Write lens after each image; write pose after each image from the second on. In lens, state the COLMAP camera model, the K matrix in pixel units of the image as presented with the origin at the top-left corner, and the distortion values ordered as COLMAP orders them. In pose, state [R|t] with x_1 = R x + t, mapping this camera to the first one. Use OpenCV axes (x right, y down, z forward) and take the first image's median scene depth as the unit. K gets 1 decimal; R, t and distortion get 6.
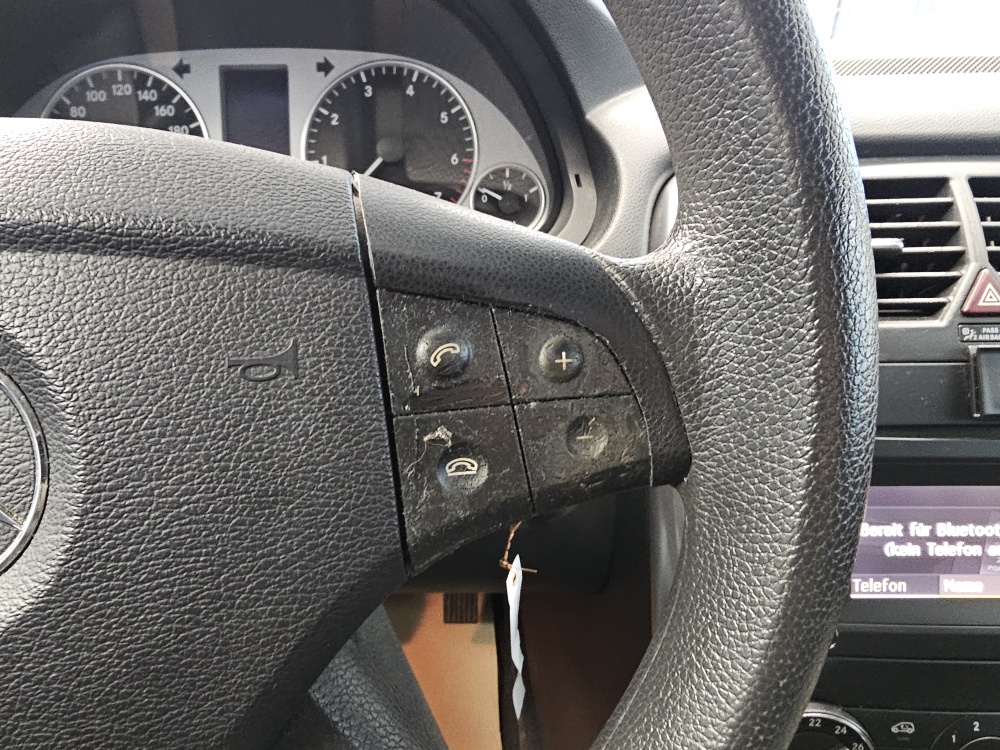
lens RADIAL K [[685.8, 0, 417.3], [0, 685.8, 376.3], [0, 0, 1]] dist [0.003845, -0.002370]
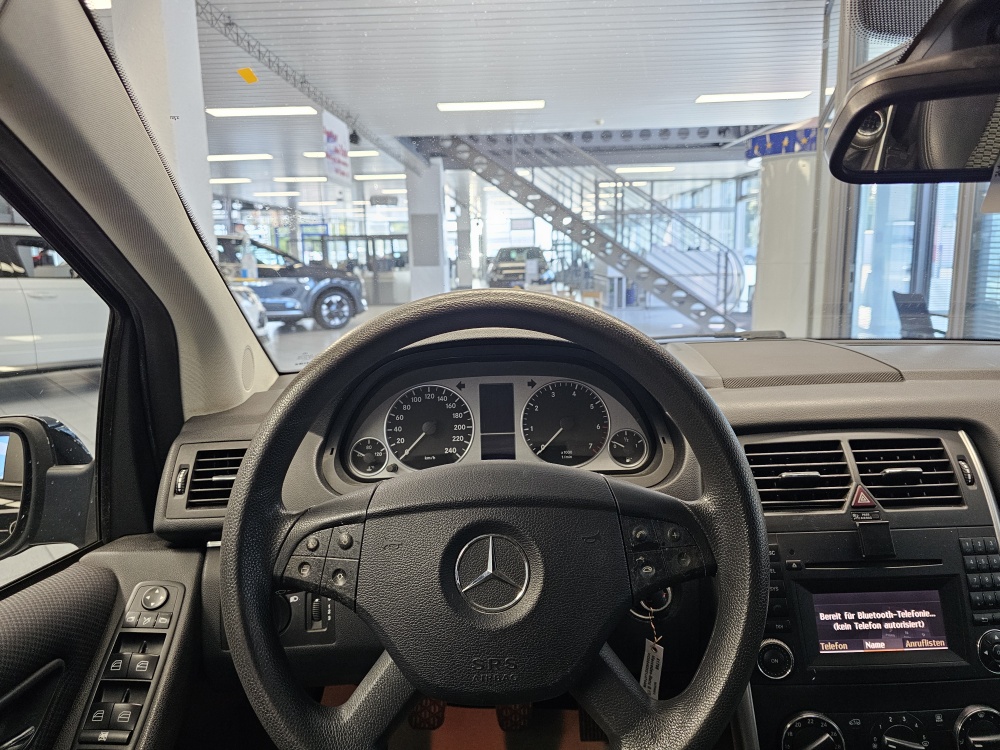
lens RADIAL K [[681.8, 0, 499.4], [0, 681.8, 364.5], [0, 0, 1]] dist [0.068938, -0.078389]
pose [[0.999624, -0.019498, 0.019279, -0.324248], [0.023775, 0.966603, -0.255172, 0.003191], [-0.013660, 0.255534, 0.966704, -1.145748]]
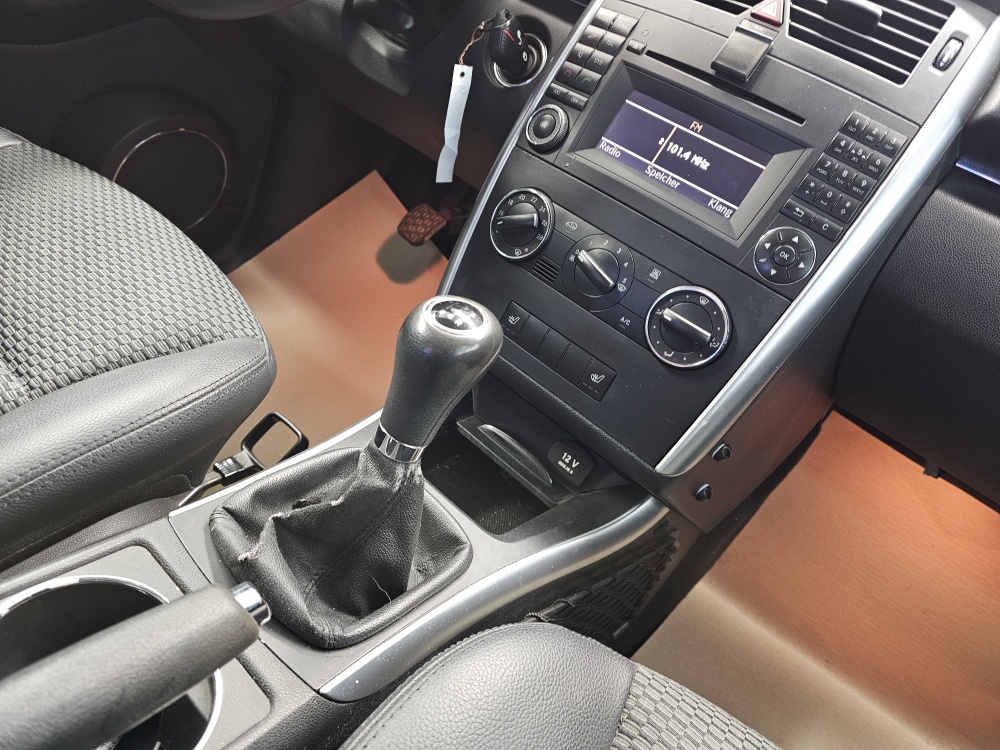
lens RADIAL K [[675.7, 0, 497.8], [0, 675.7, 362.1], [0, 0, 1]] dist [0.066451, -0.079554]
pose [[0.744509, 0.554980, -0.371084, 1.352191], [-0.559713, 0.821856, 0.106181, 0.701472], [0.363906, 0.128648, 0.922509, -0.535791]]
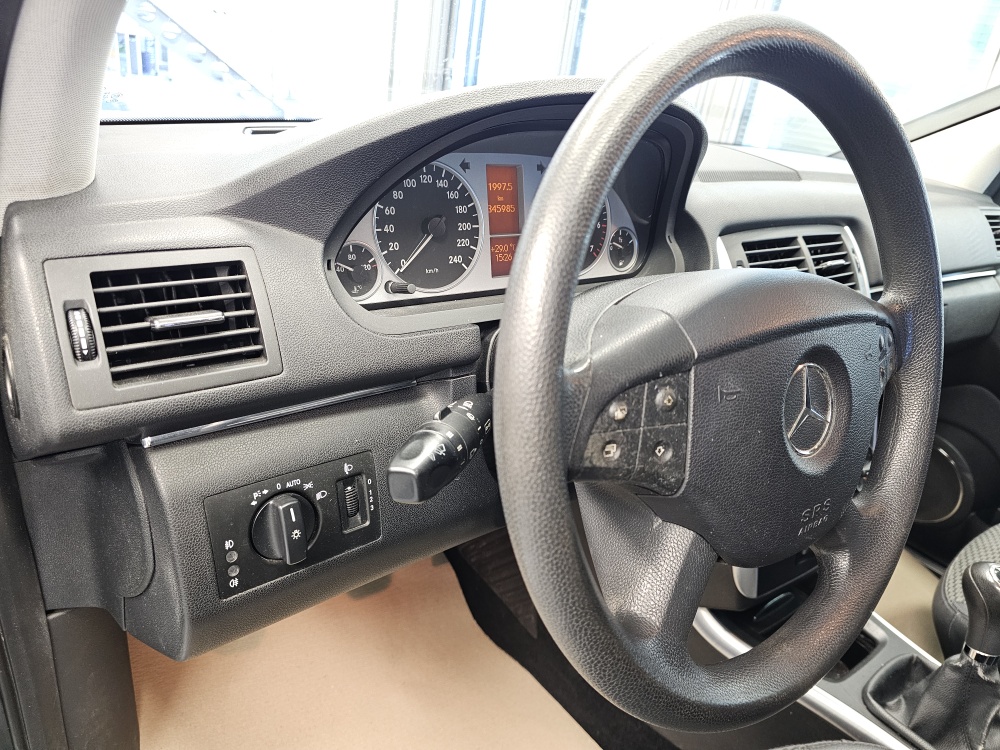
lens RADIAL K [[677.4, 0, 496.4], [0, 677.4, 375.9], [0, 0, 1]] dist [0.093291, -0.125995]
pose [[0.775444, -0.157175, 0.611541, -1.478020], [0.121464, 0.987566, 0.099800, -0.187261], [-0.619623, -0.003109, 0.784894, -0.169878]]
